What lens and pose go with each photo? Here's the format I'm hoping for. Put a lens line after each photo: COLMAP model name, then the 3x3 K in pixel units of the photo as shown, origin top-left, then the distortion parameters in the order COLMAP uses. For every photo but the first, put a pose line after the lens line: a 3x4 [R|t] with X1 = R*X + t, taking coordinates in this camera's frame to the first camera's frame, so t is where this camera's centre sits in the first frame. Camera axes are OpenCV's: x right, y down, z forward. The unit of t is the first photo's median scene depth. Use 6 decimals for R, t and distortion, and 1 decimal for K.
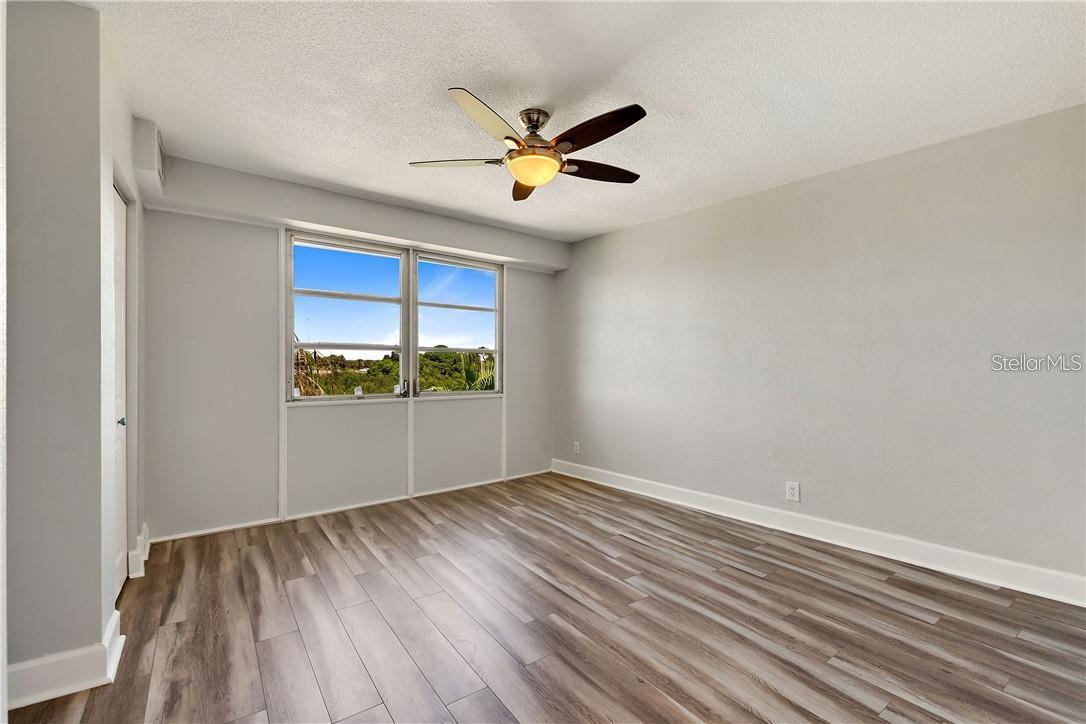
lens RADIAL K [[473.0, 0, 567.6], [0, 473.0, 363.0], [0, 0, 1]] dist [0.002592, -0.002891]
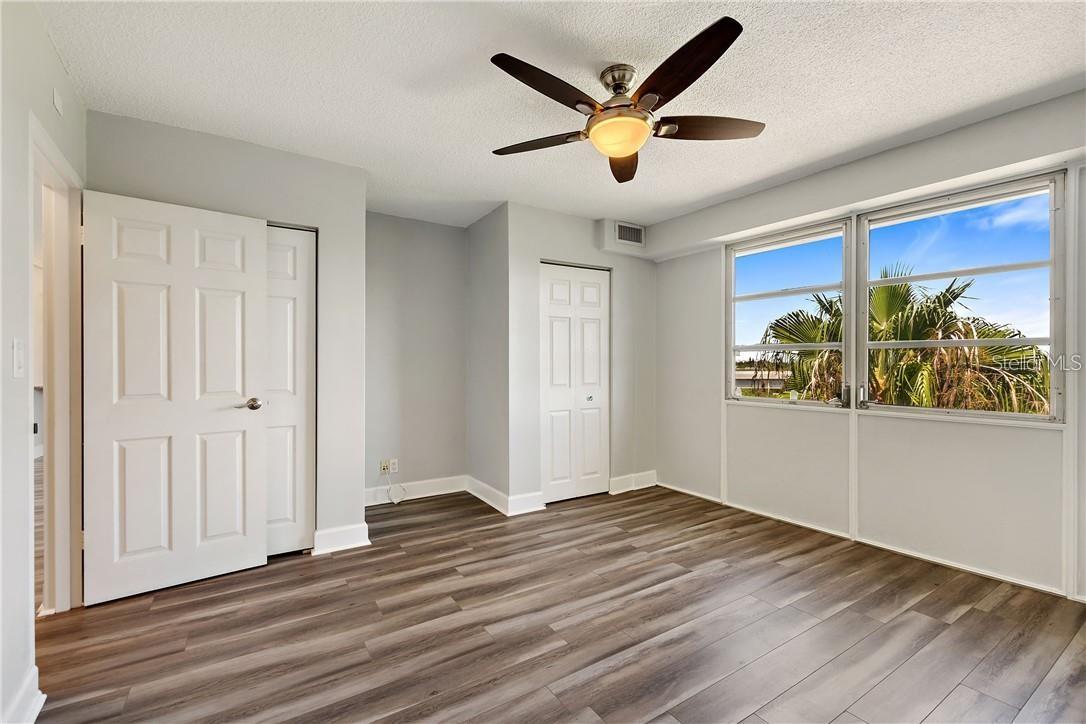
lens RADIAL K [[473.0, 0, 545.0], [0, 473.0, 367.3], [0, 0, 1]] dist [0.002592, -0.002891]
pose [[-0.082463, 0.005579, -0.996579, 0.578039], [0.003648, 0.999979, 0.005296, -0.001659], [0.996587, -0.003199, -0.082481, 0.685701]]
